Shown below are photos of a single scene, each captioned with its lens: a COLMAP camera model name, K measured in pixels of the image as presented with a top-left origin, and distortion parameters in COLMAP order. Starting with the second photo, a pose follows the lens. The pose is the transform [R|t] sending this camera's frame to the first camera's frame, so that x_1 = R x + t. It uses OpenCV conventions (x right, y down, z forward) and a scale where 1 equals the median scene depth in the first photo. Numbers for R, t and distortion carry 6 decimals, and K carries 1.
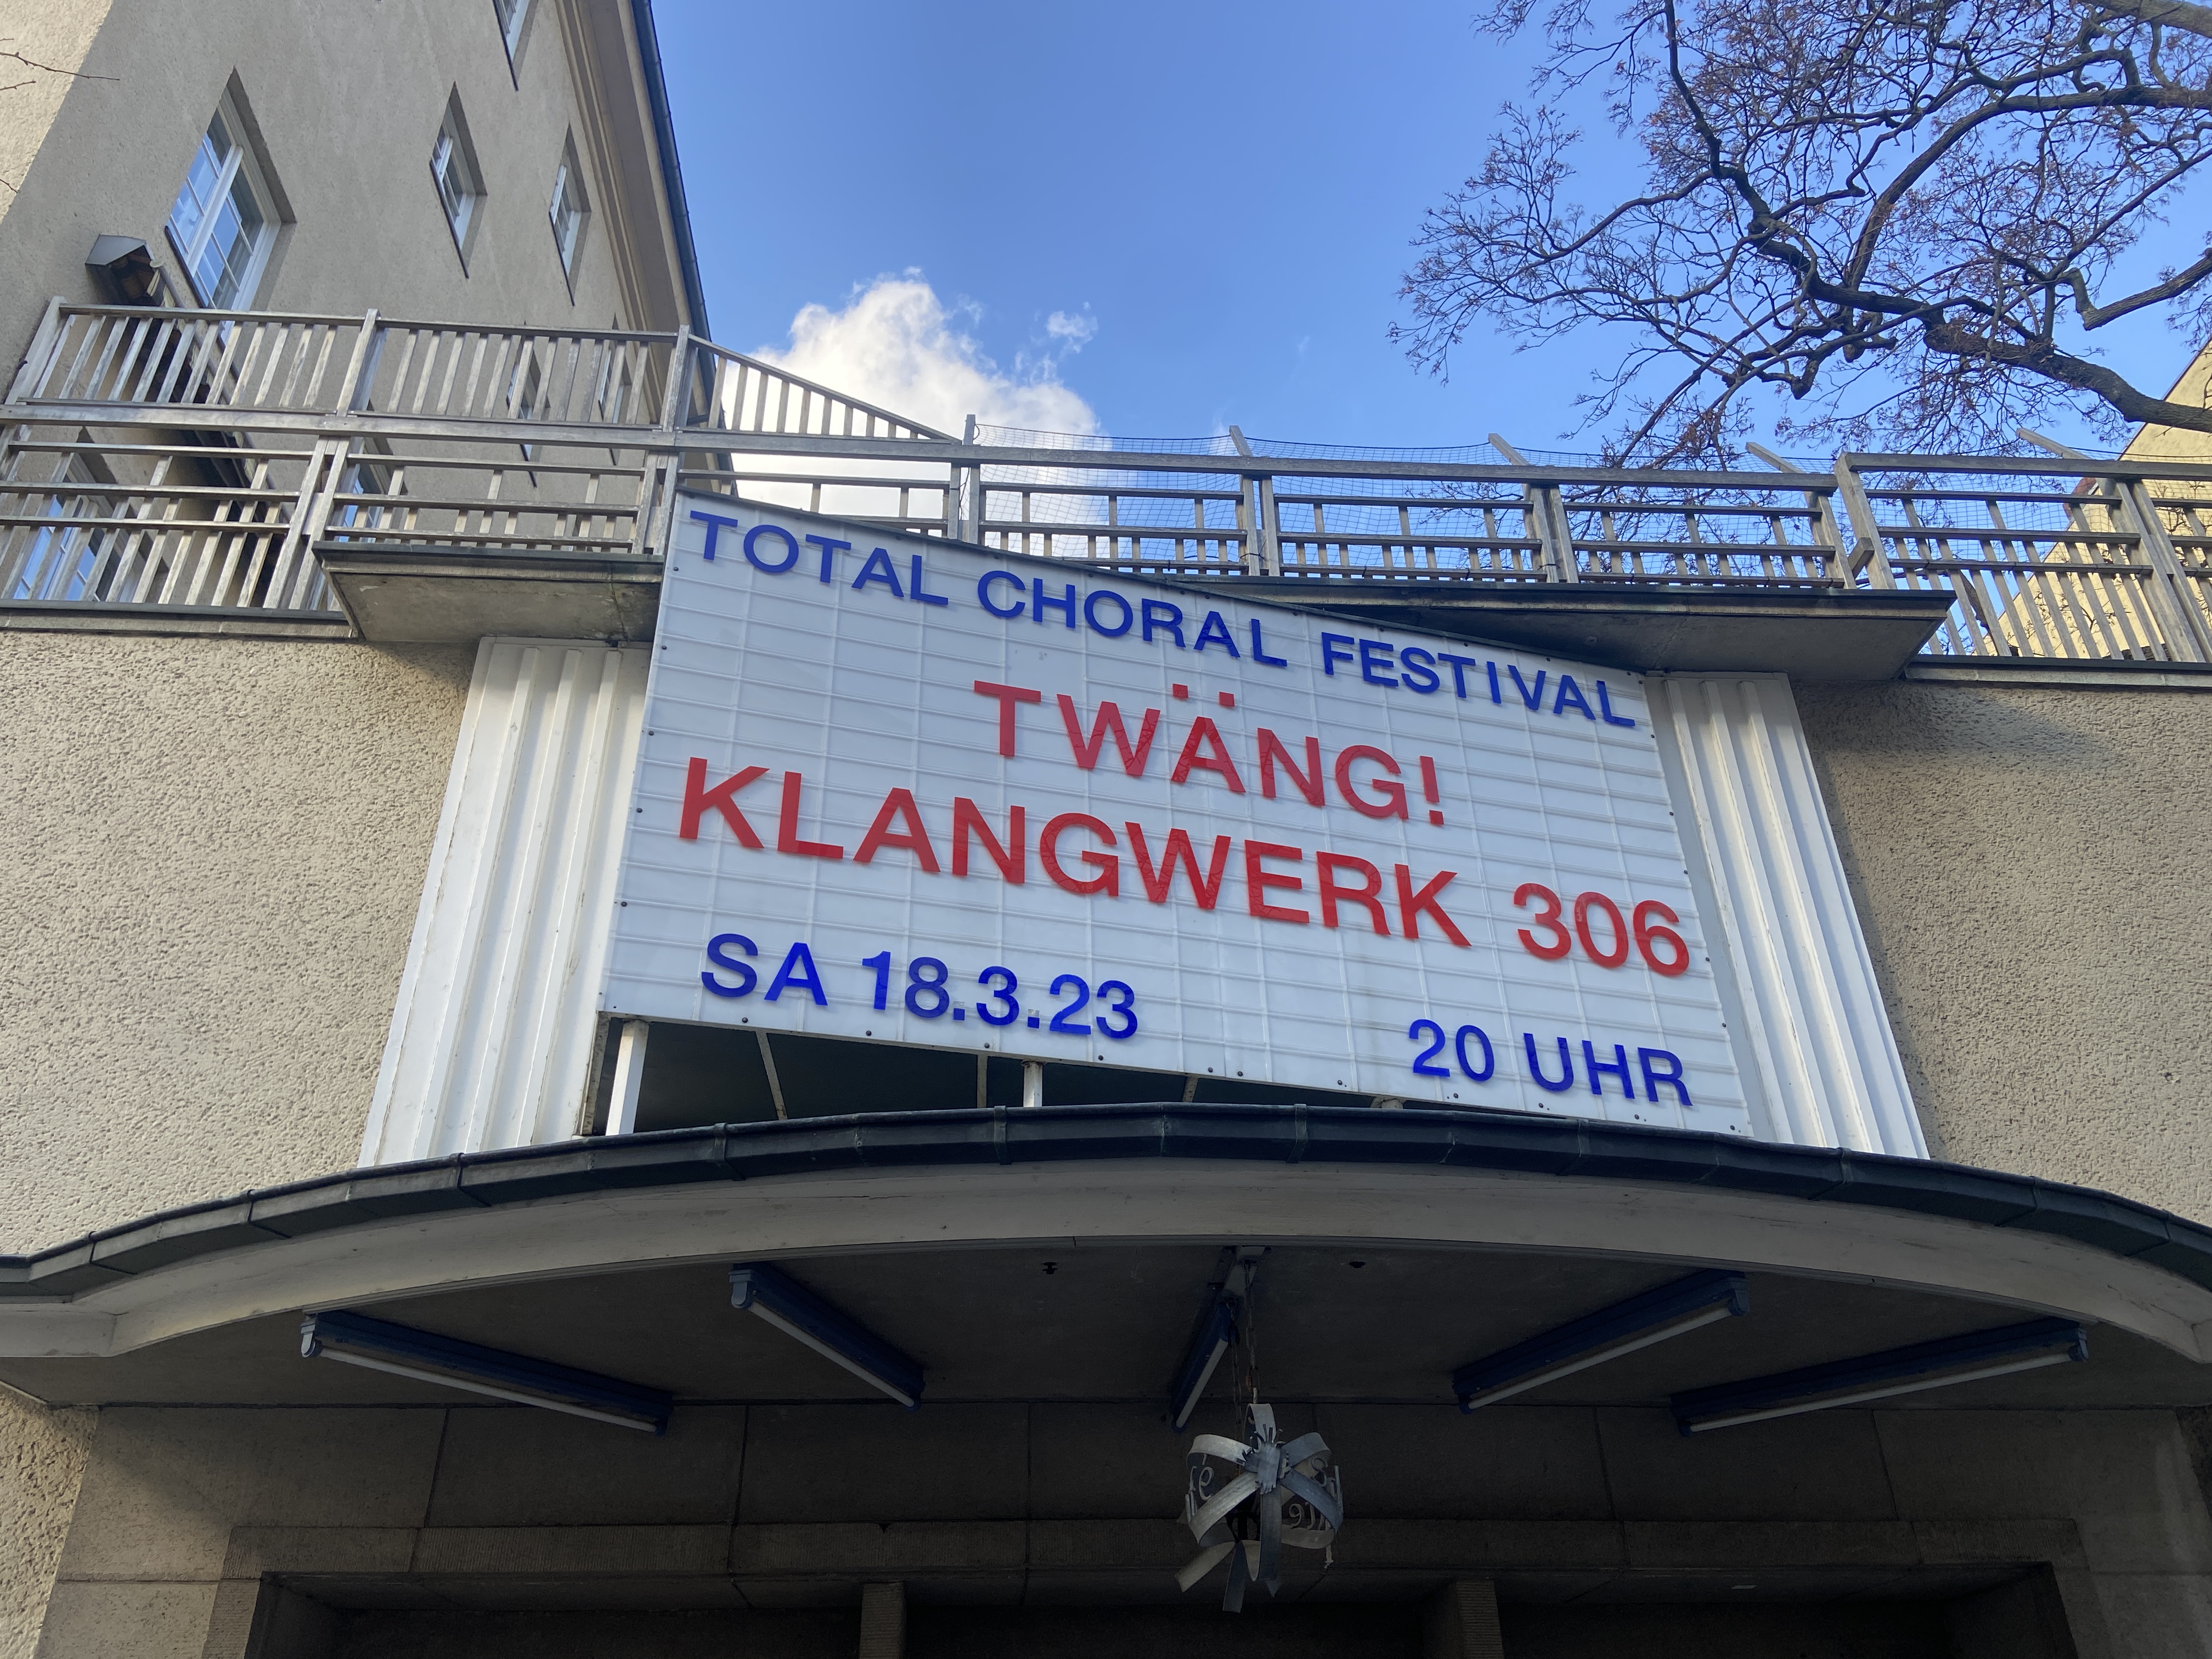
lens RADIAL K [[1655.0, 0, 1106.0], [0, 1655.0, 829.5], [0, 0, 1]] dist [0.117009, -0.178386]
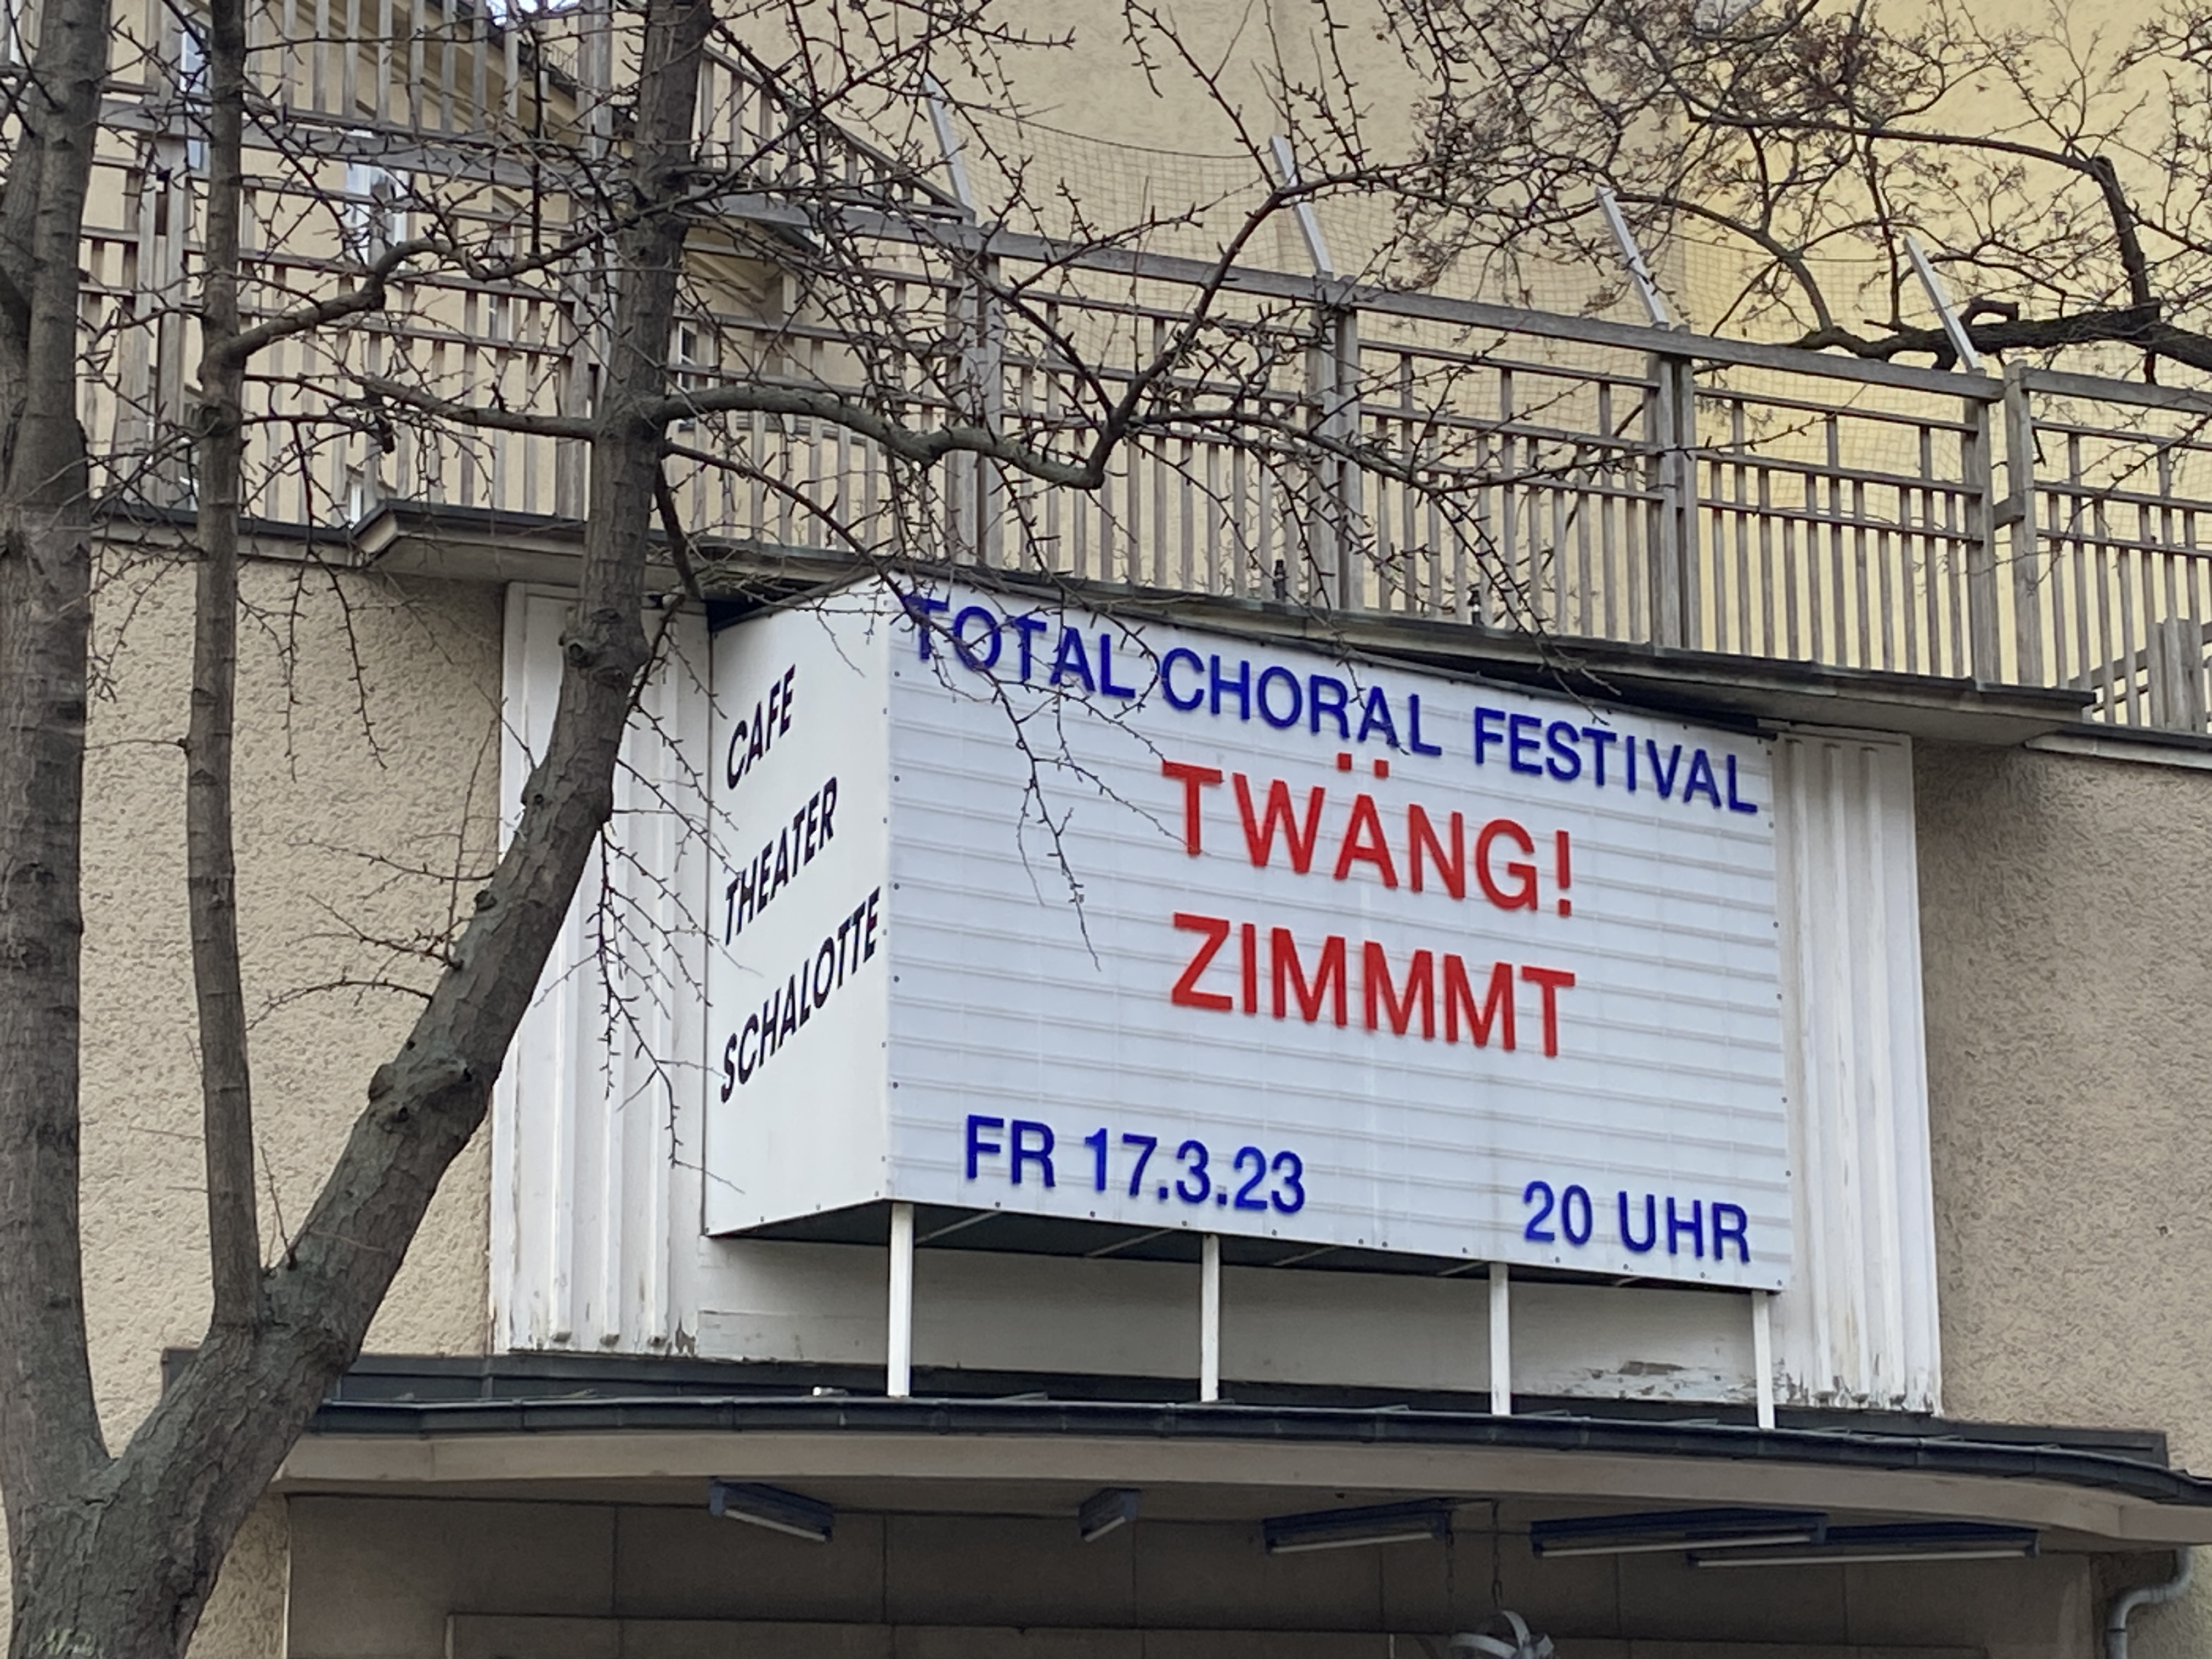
lens RADIAL K [[4839.1, 0, 1106.0], [0, 4839.1, 829.5], [0, 0, 1]] dist [0.004271, -0.338875]
pose [[0.939544, 0.086604, 0.331294, -0.951482], [-0.187422, 0.939764, 0.285860, -0.797399], [-0.286582, -0.330670, 0.899182, -1.351874]]
